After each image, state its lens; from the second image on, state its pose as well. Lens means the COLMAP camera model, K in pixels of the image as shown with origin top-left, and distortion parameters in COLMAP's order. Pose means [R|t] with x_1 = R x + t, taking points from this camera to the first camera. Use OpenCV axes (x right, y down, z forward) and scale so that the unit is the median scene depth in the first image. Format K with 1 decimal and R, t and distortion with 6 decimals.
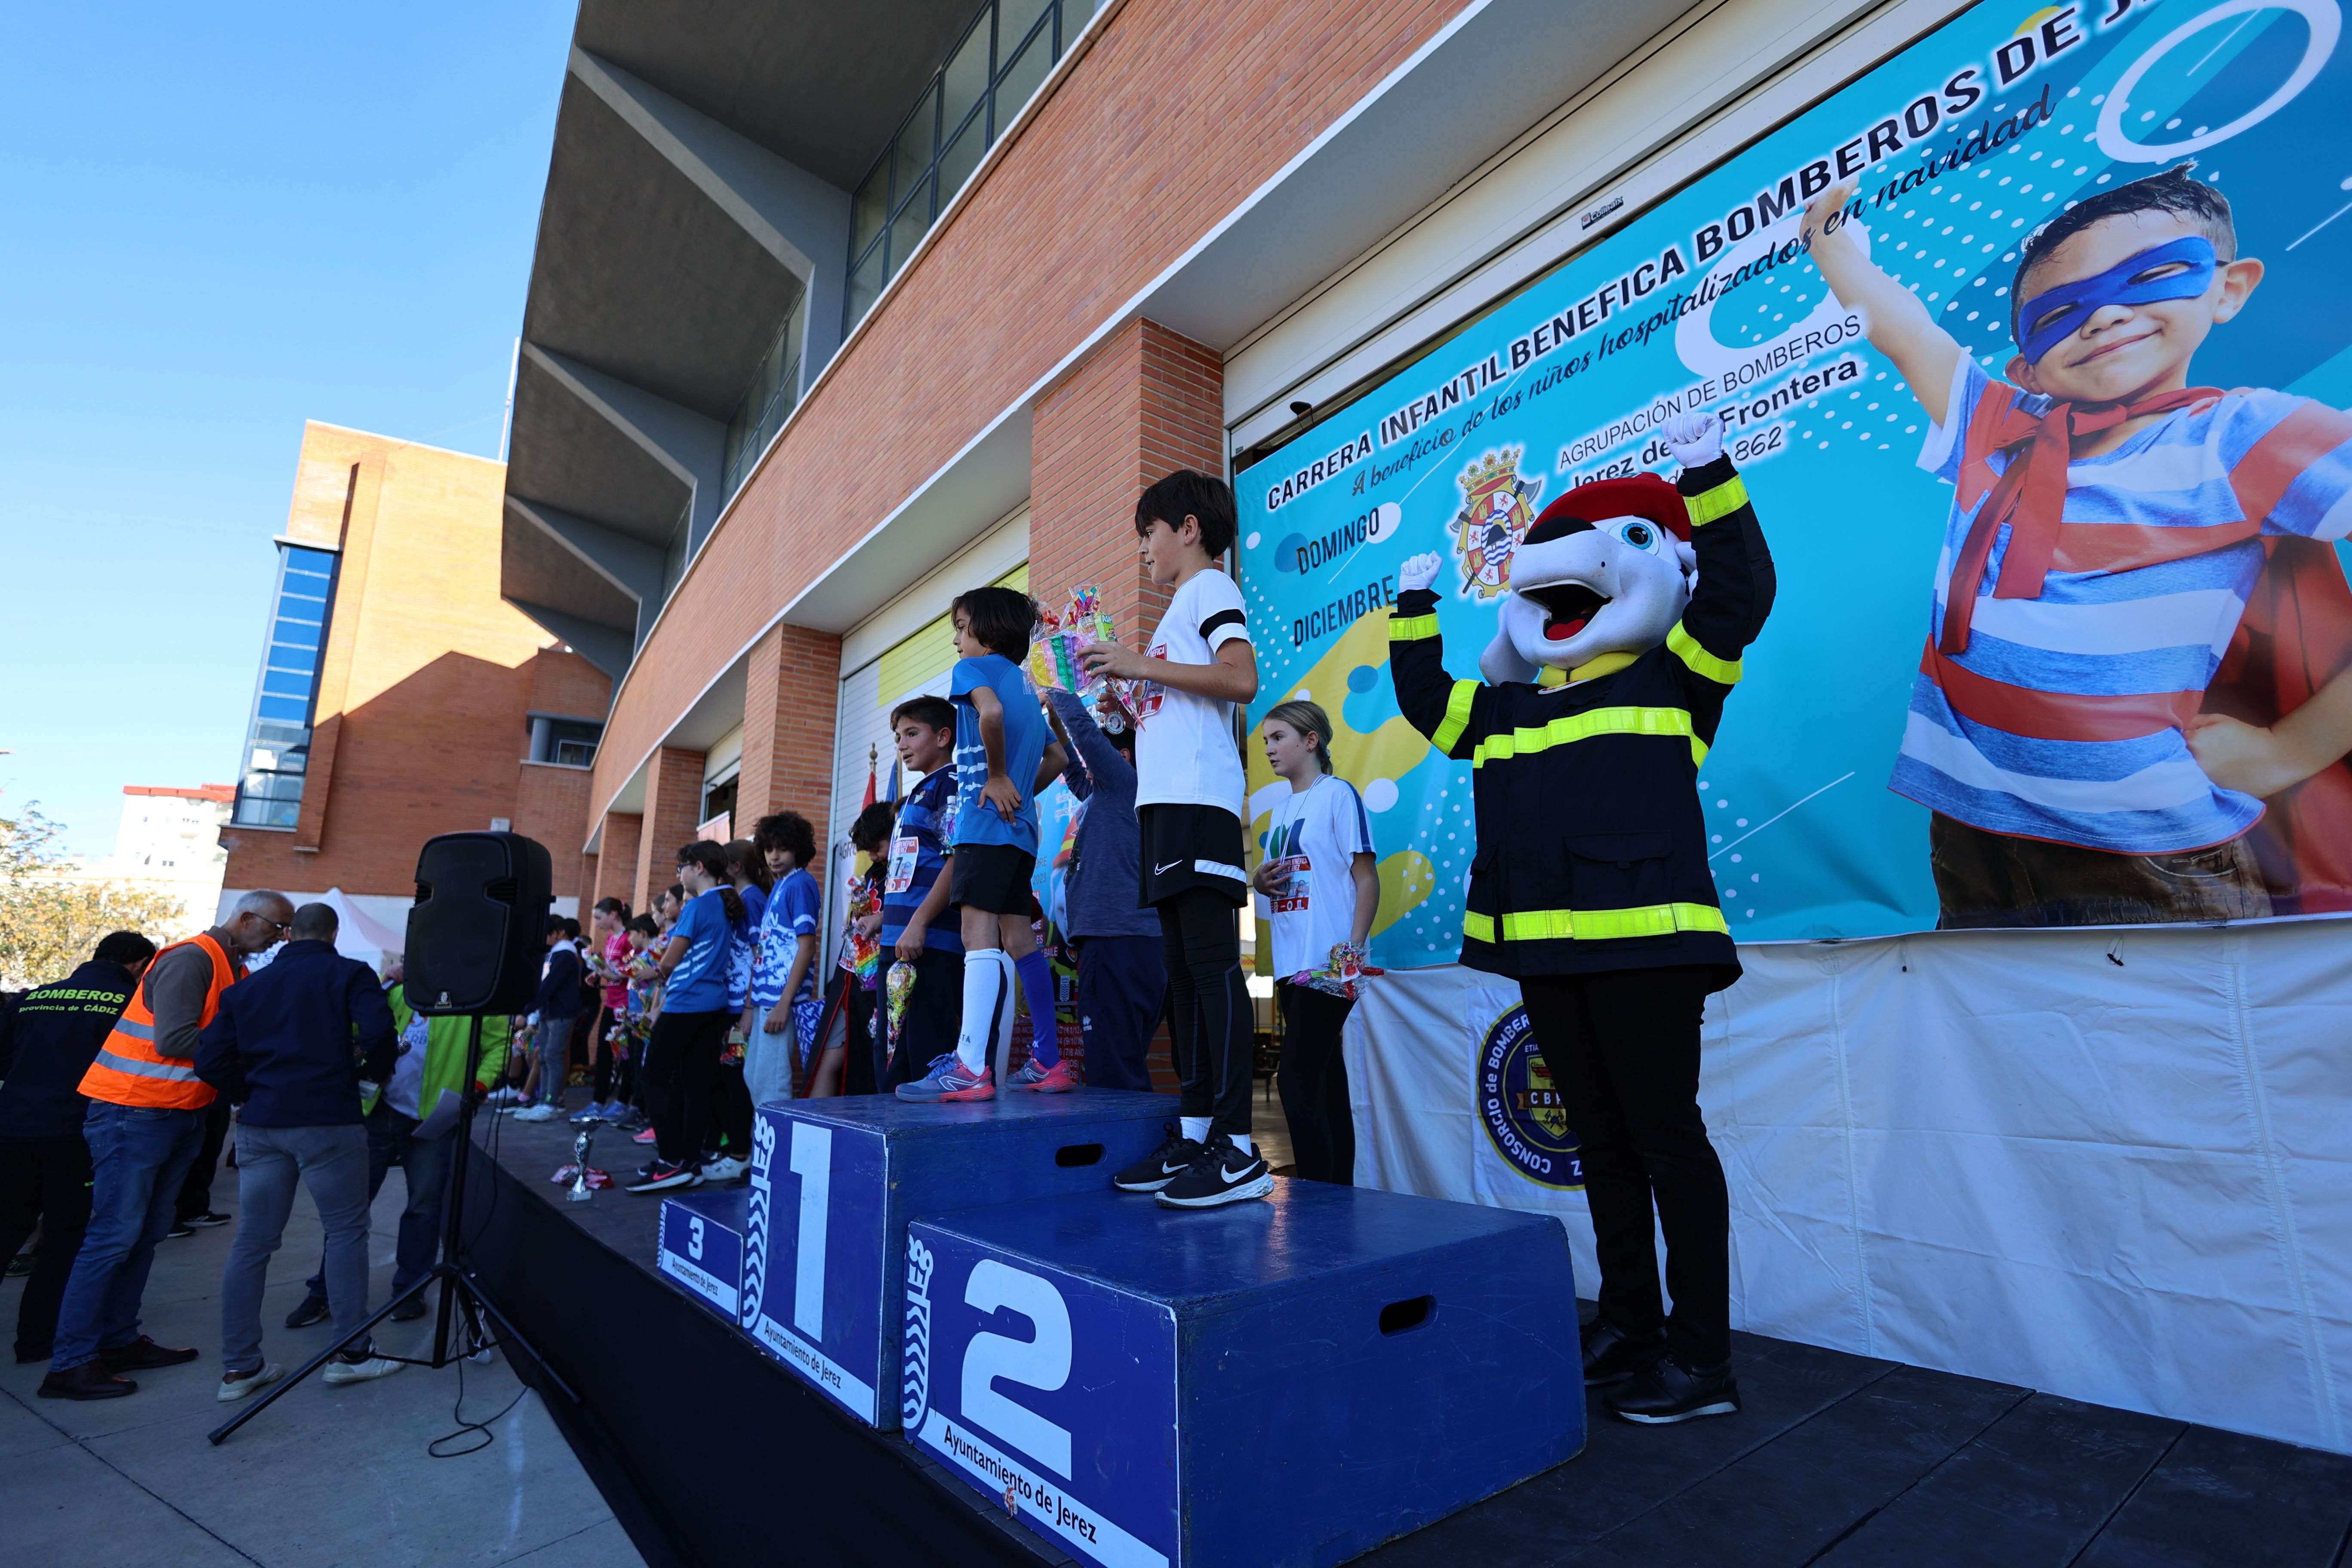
lens RADIAL K [[1085.9, 0, 1176.0], [0, 1085.9, 784.0], [0, 0, 1]] dist [0.000499, 0.001421]
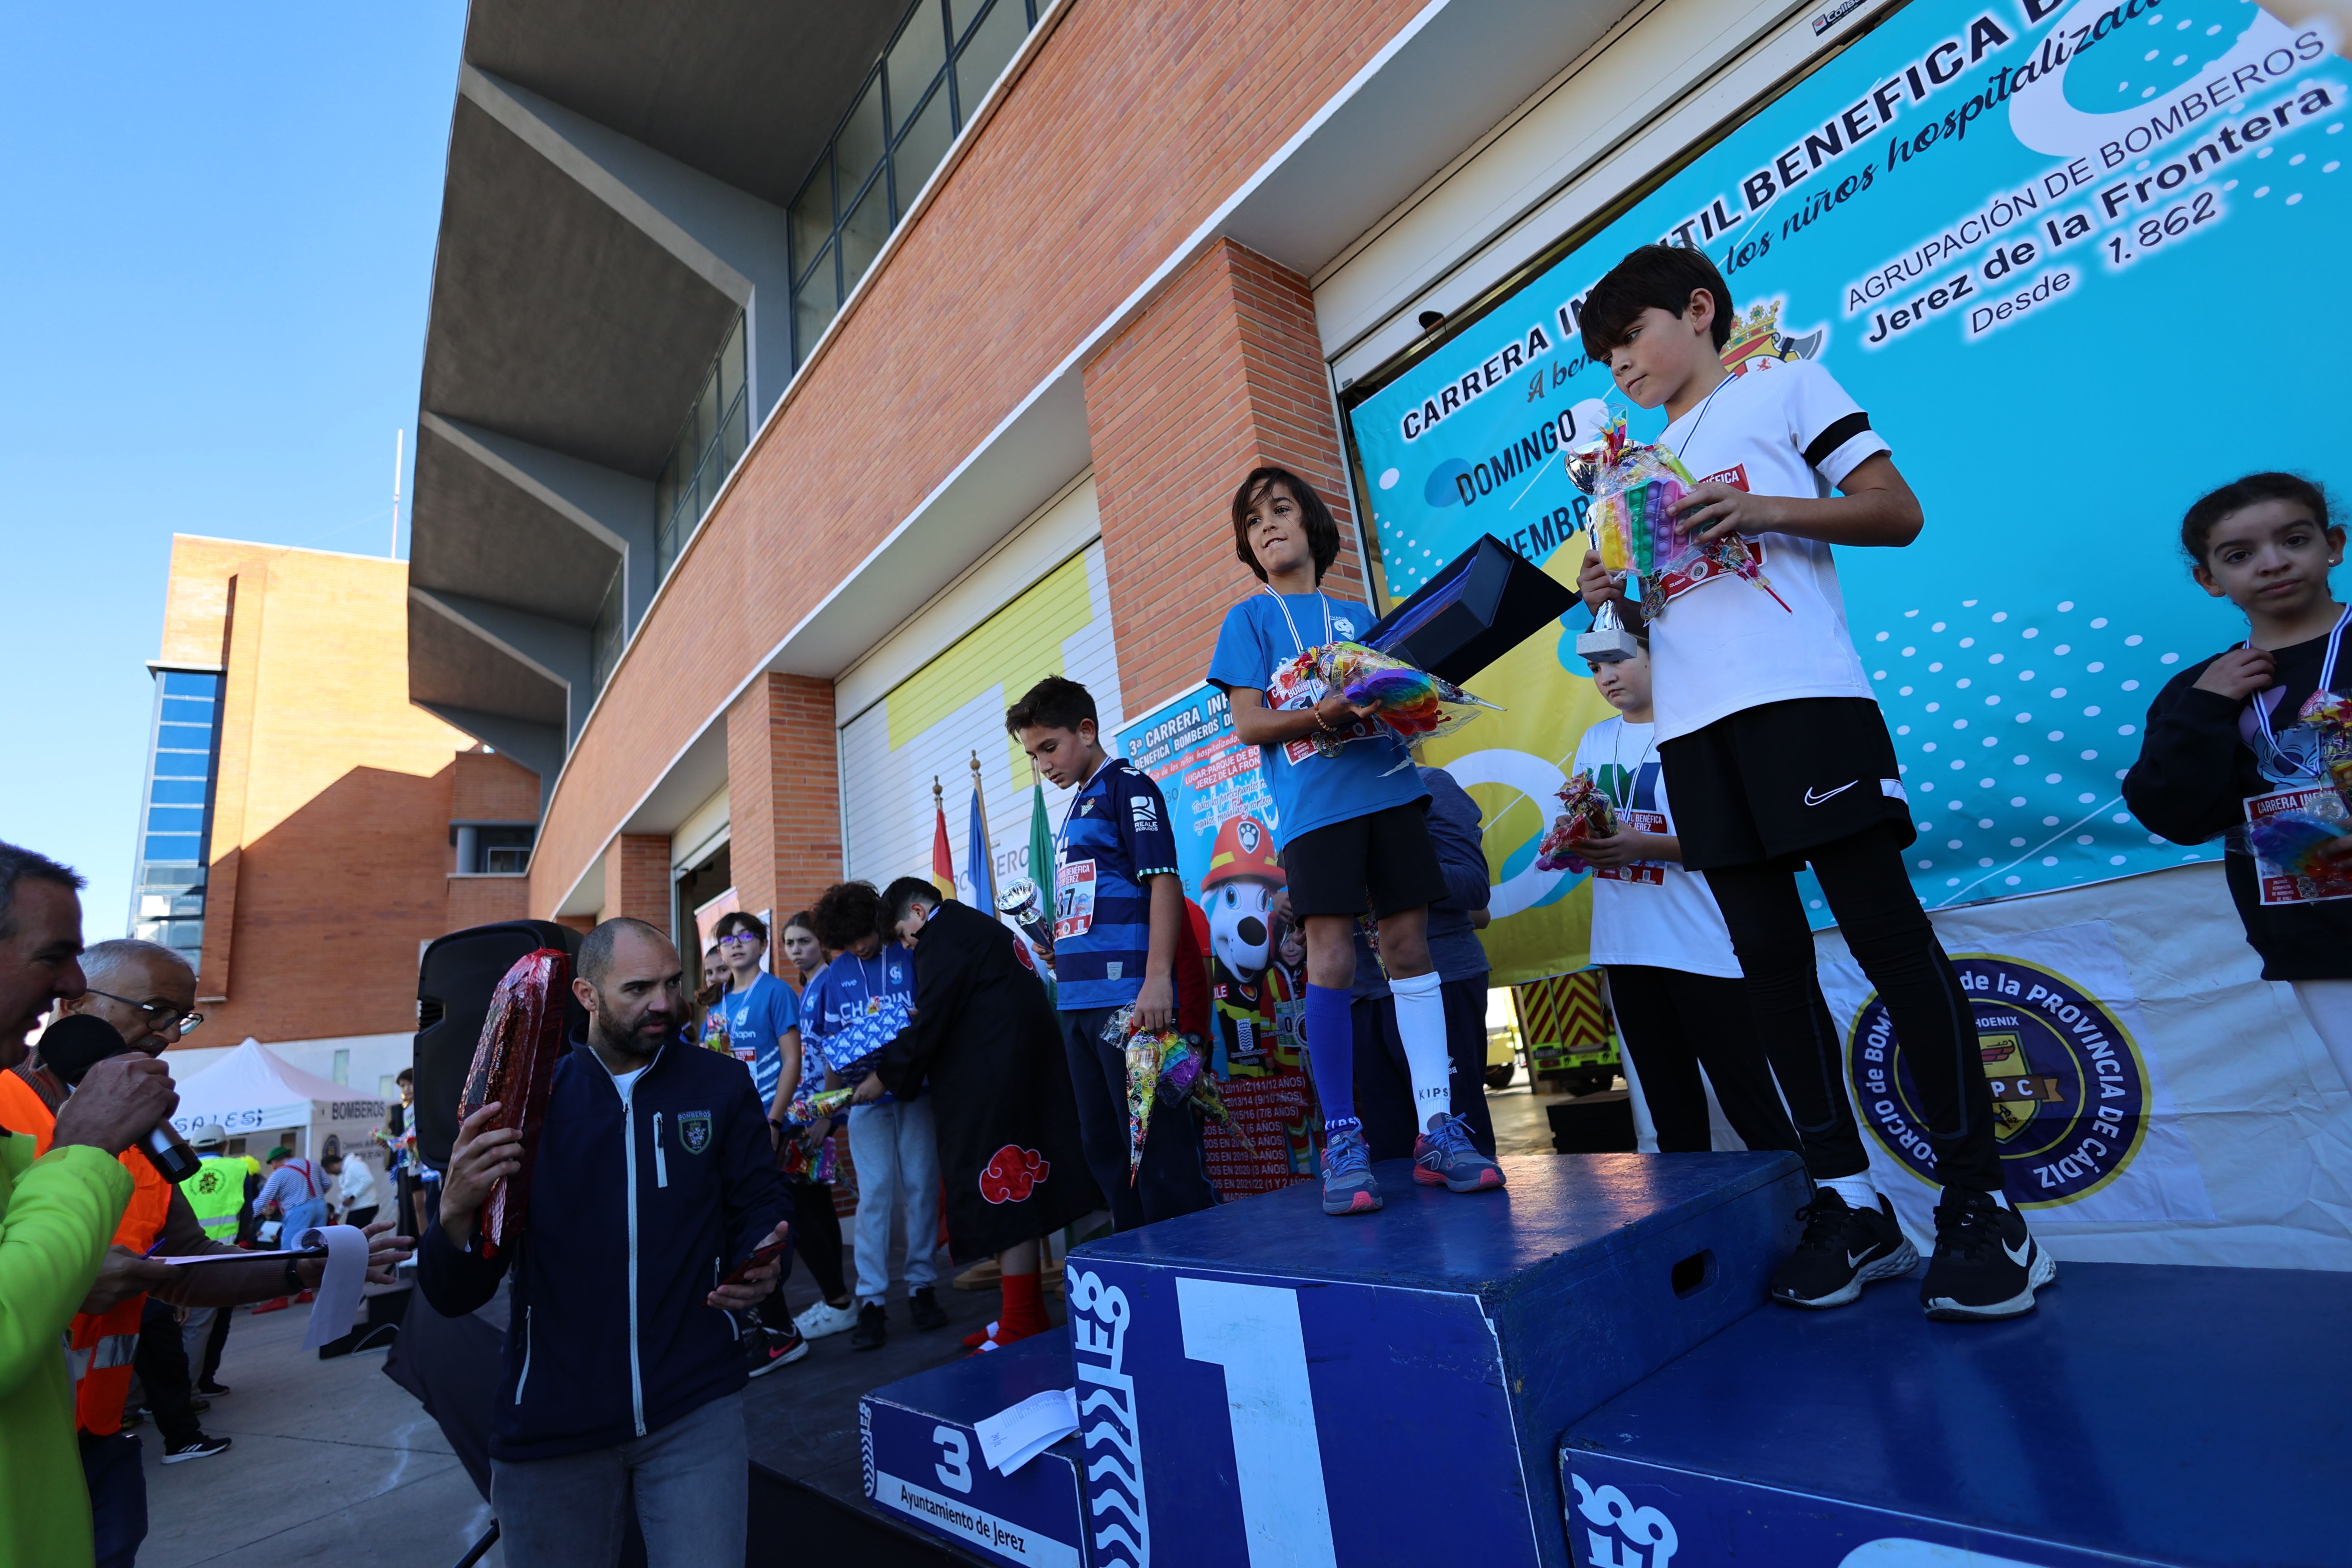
lens RADIAL K [[1085.9, 0, 1176.0], [0, 1085.9, 784.0], [0, 0, 1]] dist [0.000499, 0.001421]
pose [[0.991737, -0.111342, 0.063724, -0.098944], [0.113766, 0.992864, -0.035754, 0.013439], [-0.059288, 0.042708, 0.997327, 0.098398]]
